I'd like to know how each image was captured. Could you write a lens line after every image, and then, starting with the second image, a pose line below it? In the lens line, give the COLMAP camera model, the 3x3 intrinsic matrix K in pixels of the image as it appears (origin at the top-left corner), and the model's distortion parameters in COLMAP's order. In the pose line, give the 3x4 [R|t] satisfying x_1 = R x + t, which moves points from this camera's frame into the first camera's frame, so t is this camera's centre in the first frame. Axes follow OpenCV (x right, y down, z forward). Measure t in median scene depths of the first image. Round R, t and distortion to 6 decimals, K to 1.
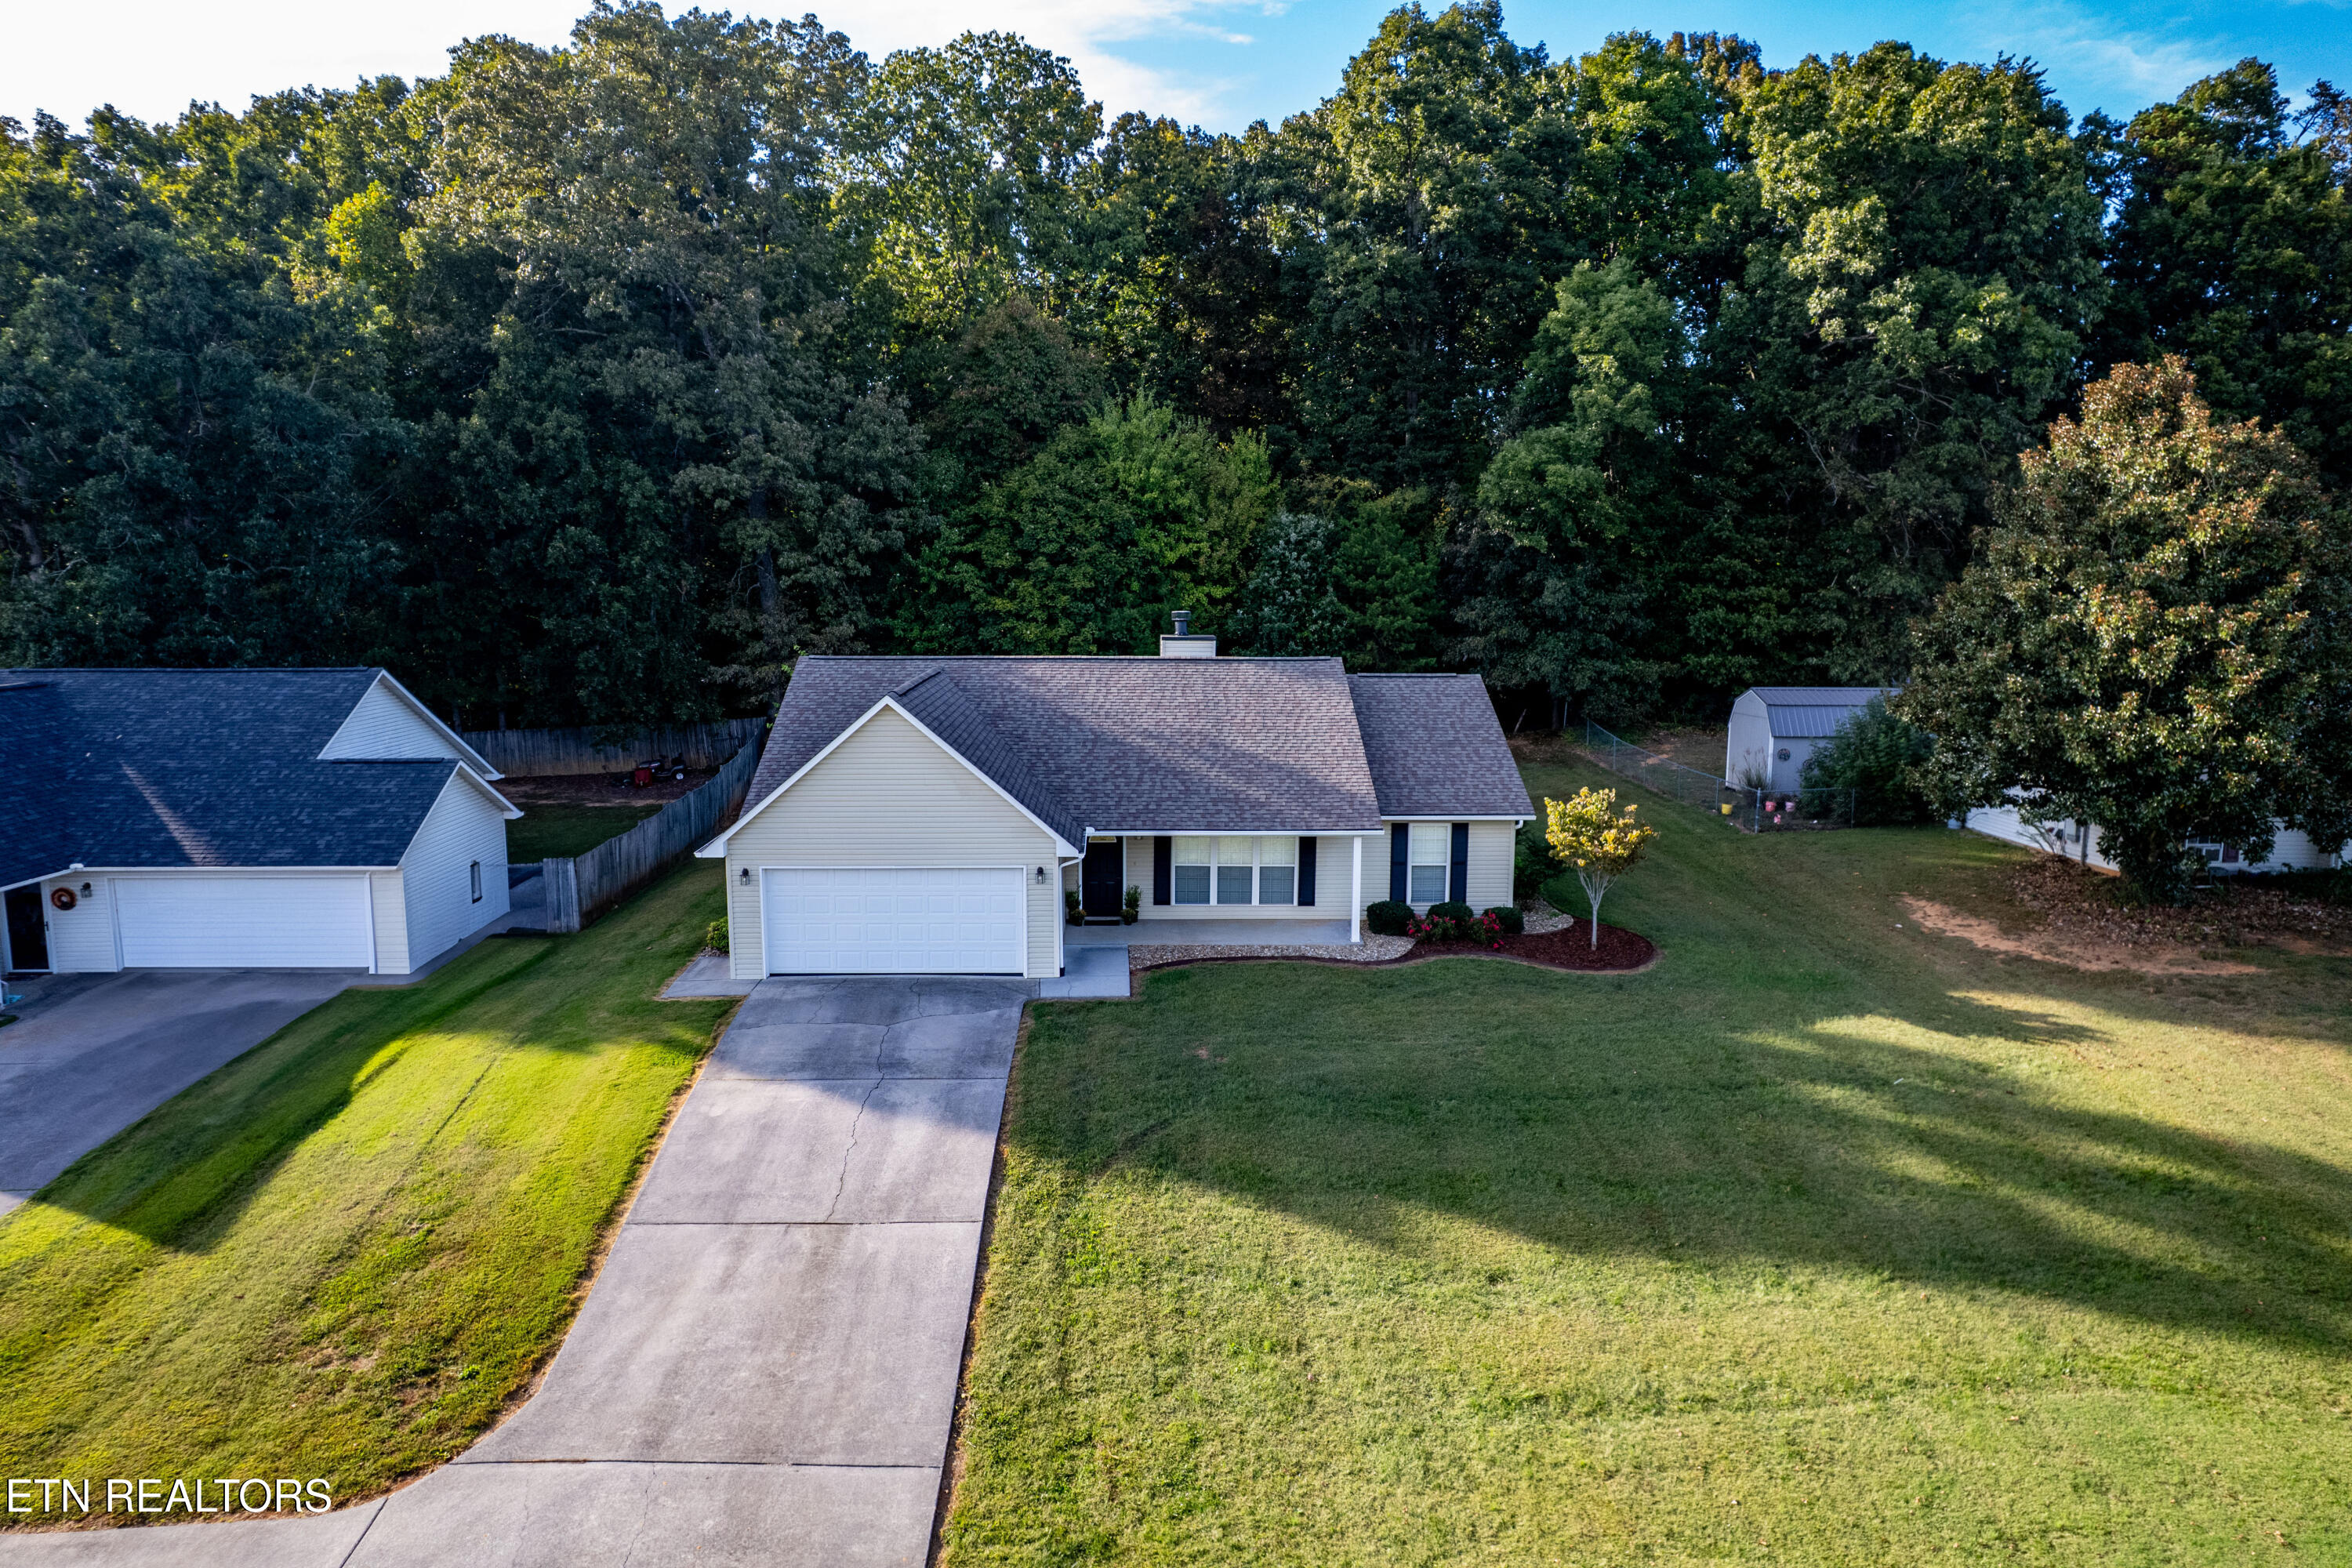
lens RADIAL K [[1520.4, 0, 1165.5], [0, 1520.4, 769.2], [0, 0, 1]] dist [-0.081681, 0.069997]
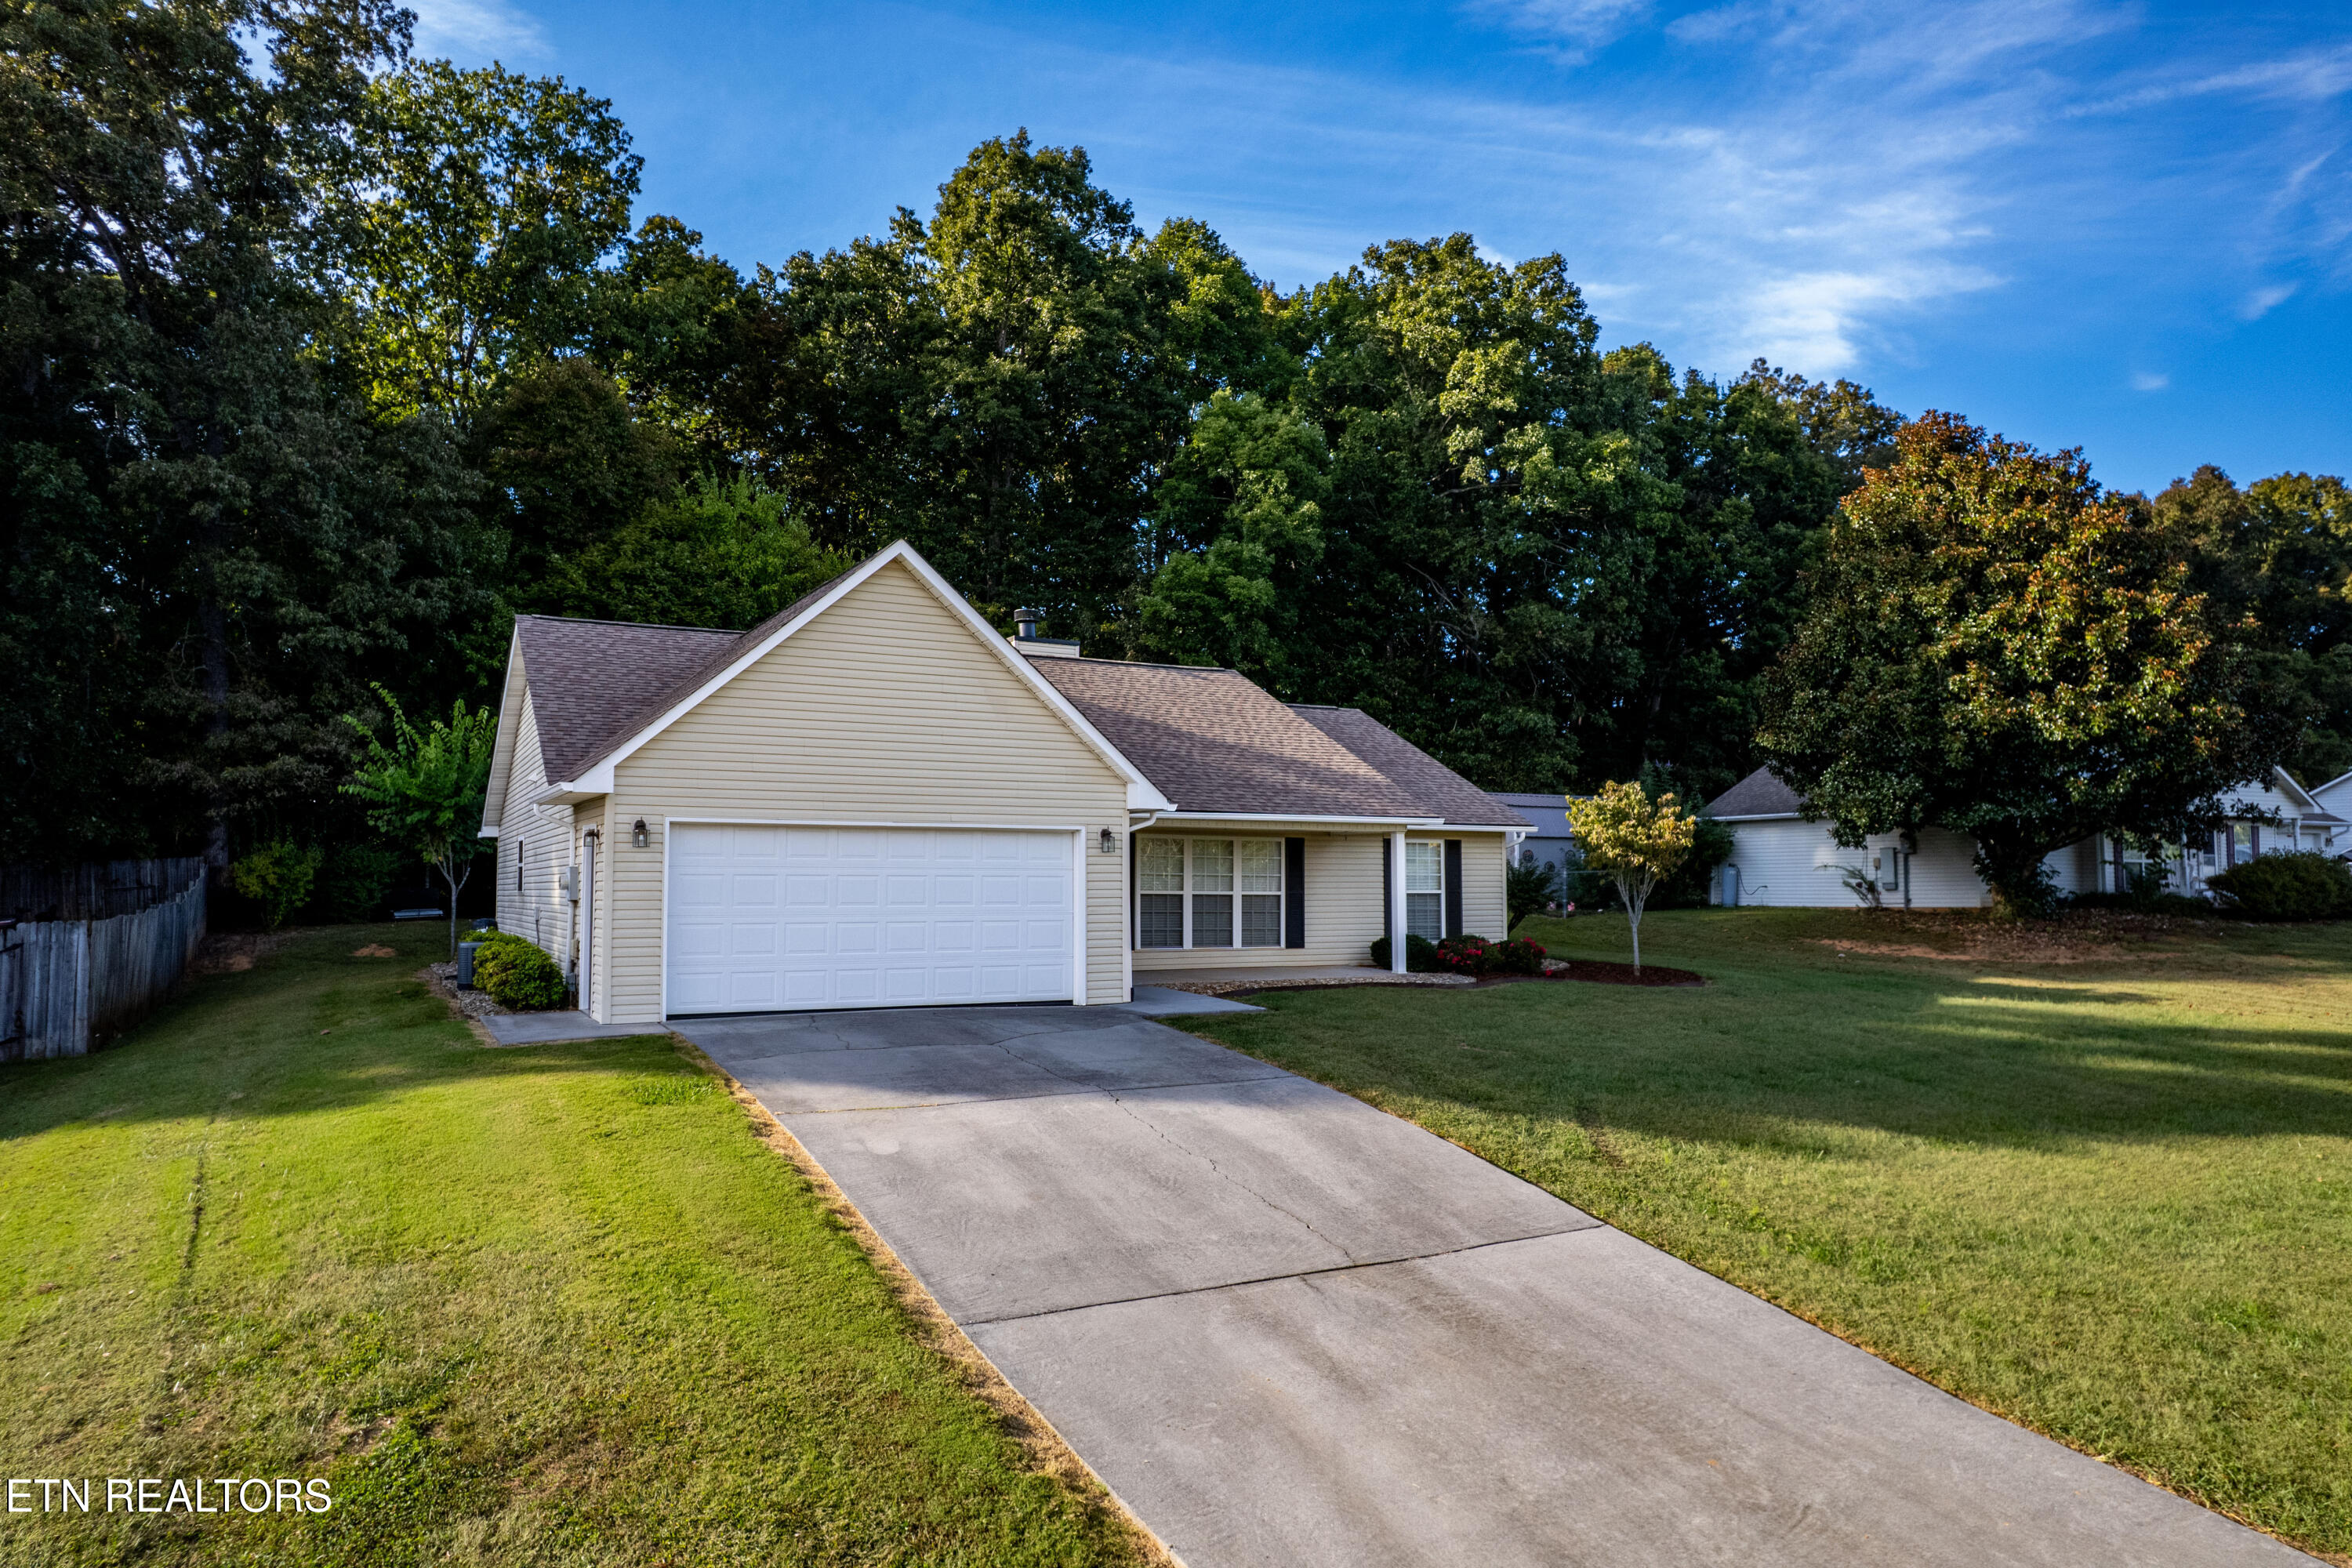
lens RADIAL K [[1520.4, 0, 1165.5], [0, 1520.4, 769.2], [0, 0, 1]] dist [-0.081681, 0.069997]
pose [[0.892705, 0.031142, 0.449565, -0.305681], [0.062792, 0.979281, -0.192523, 0.144111], [-0.446246, 0.200095, 0.872254, 0.354863]]
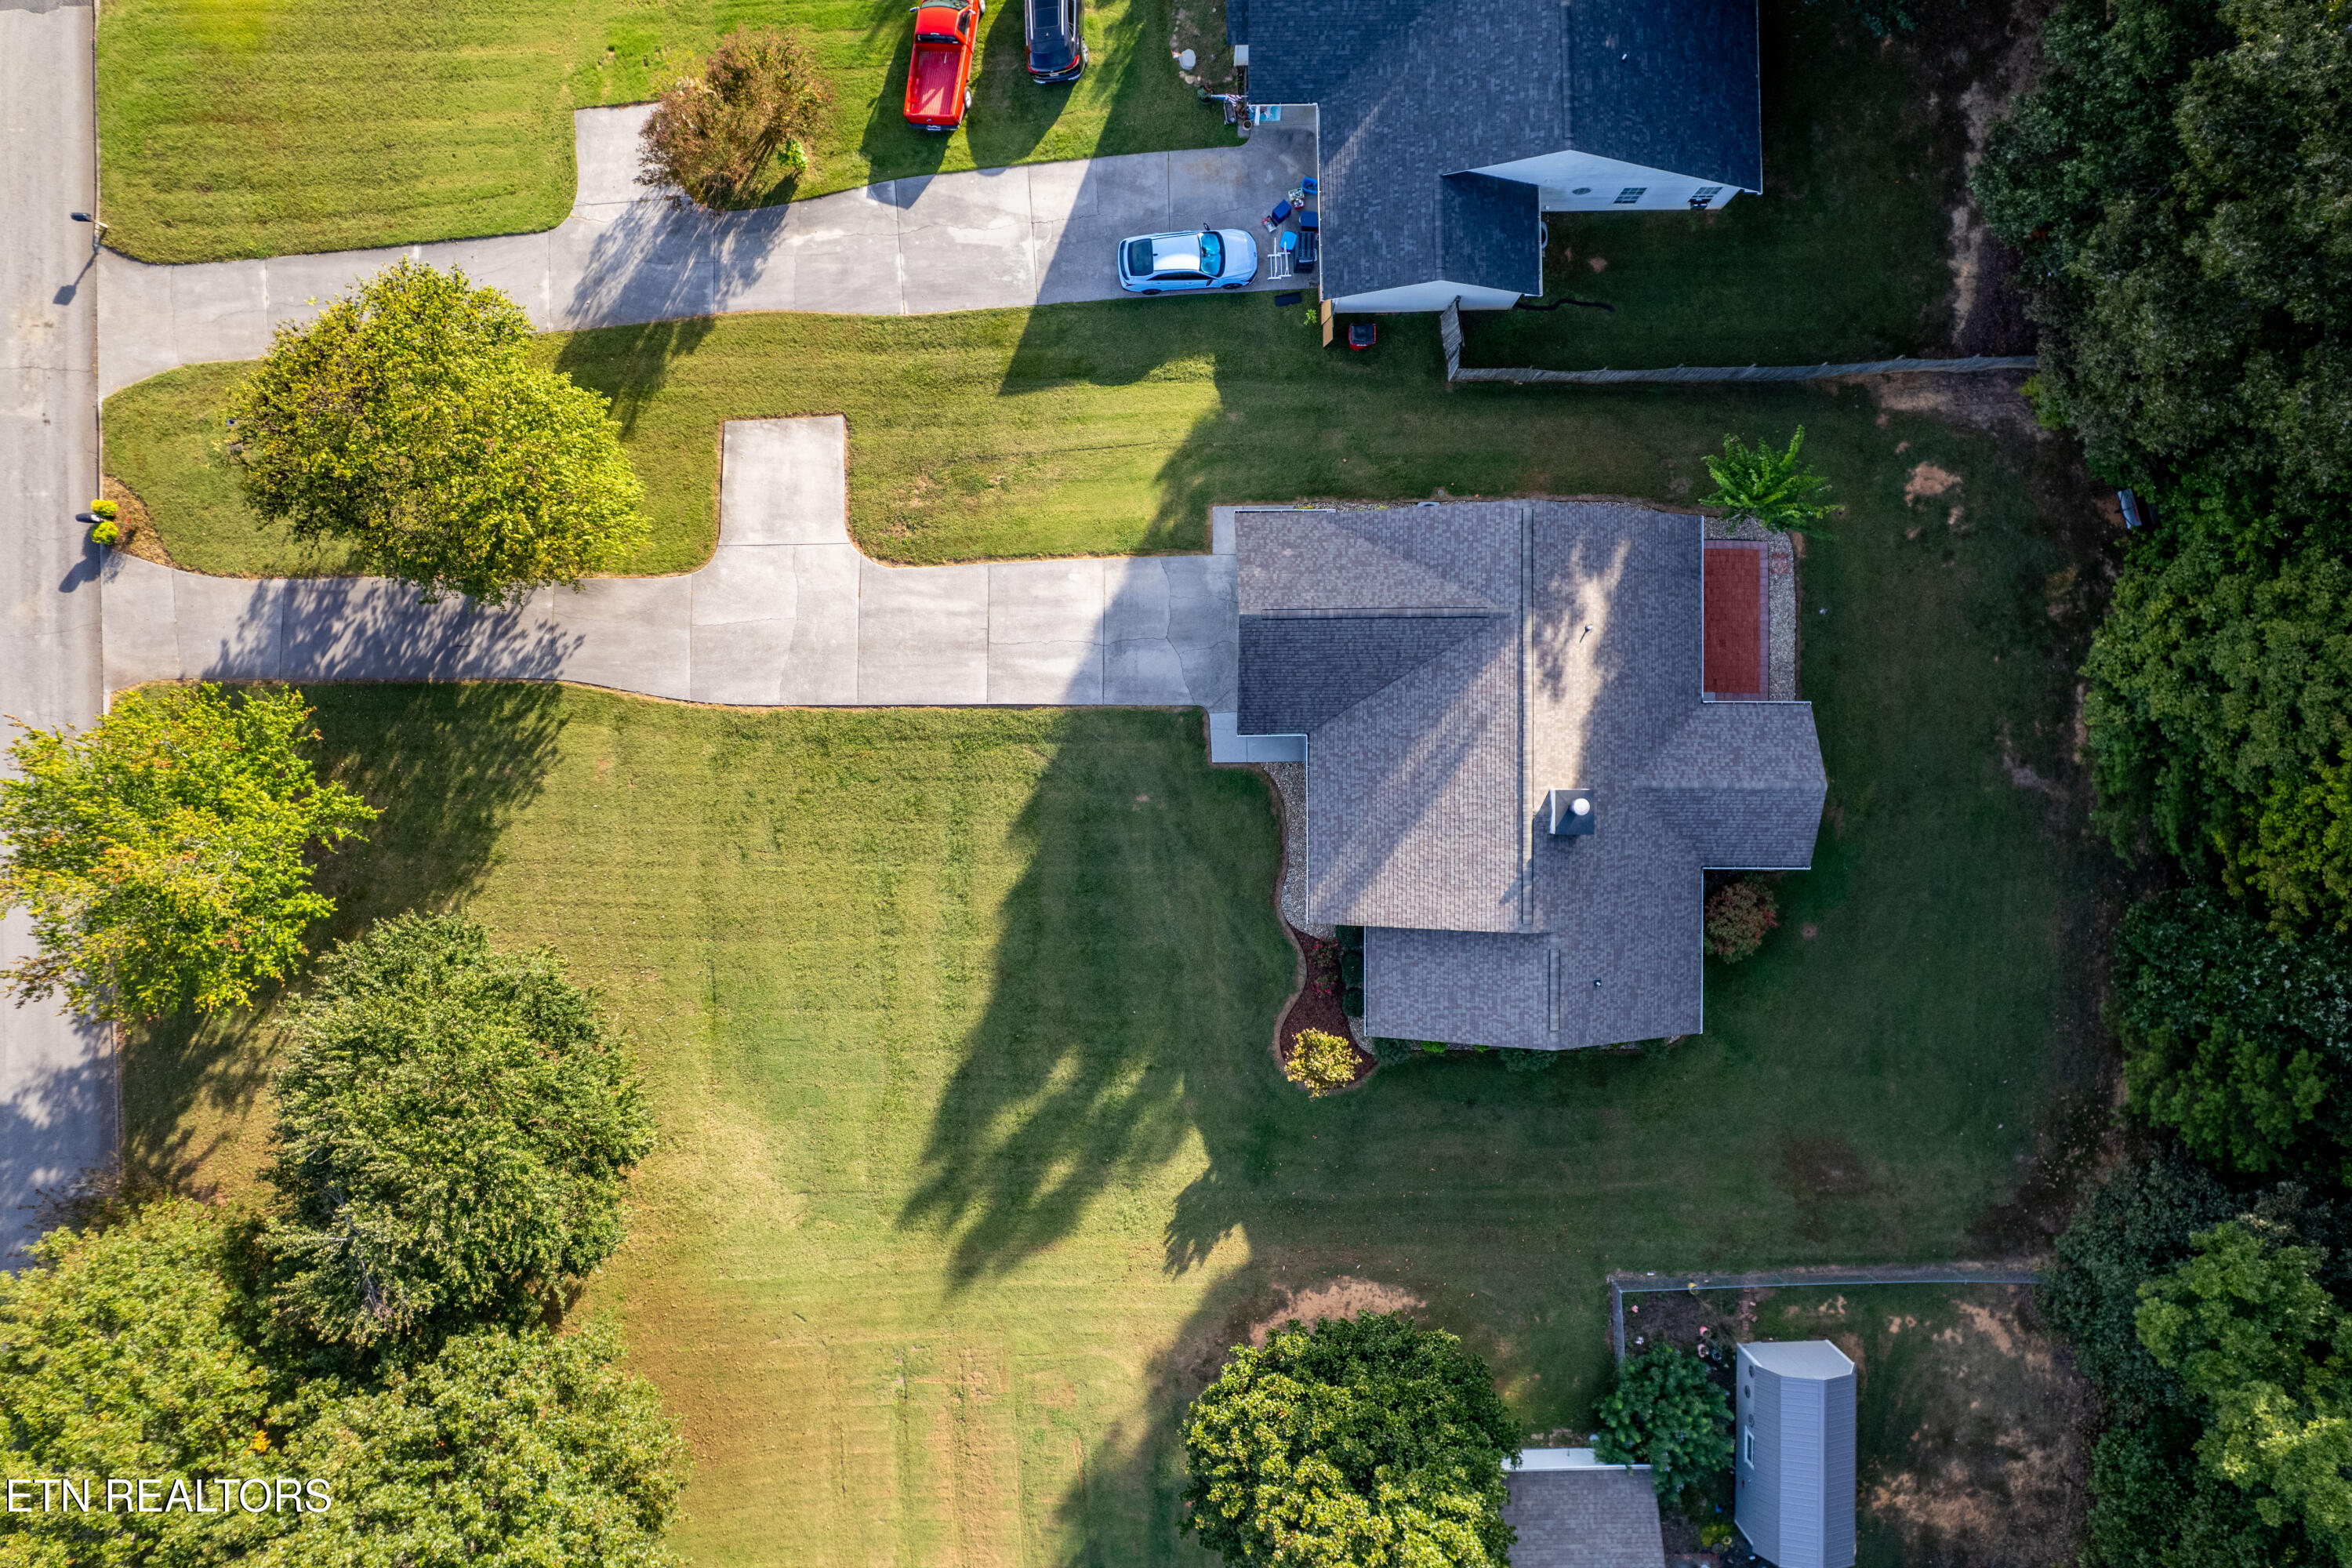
lens RADIAL K [[1520.4, 0, 1165.5], [0, 1520.4, 769.2], [0, 0, 1]] dist [-0.081681, 0.069997]
pose [[-0.024621, 0.999490, 0.020334, -0.041997], [-0.117892, -0.023101, 0.992758, -1.401074], [0.992721, 0.022045, 0.118401, 0.603118]]
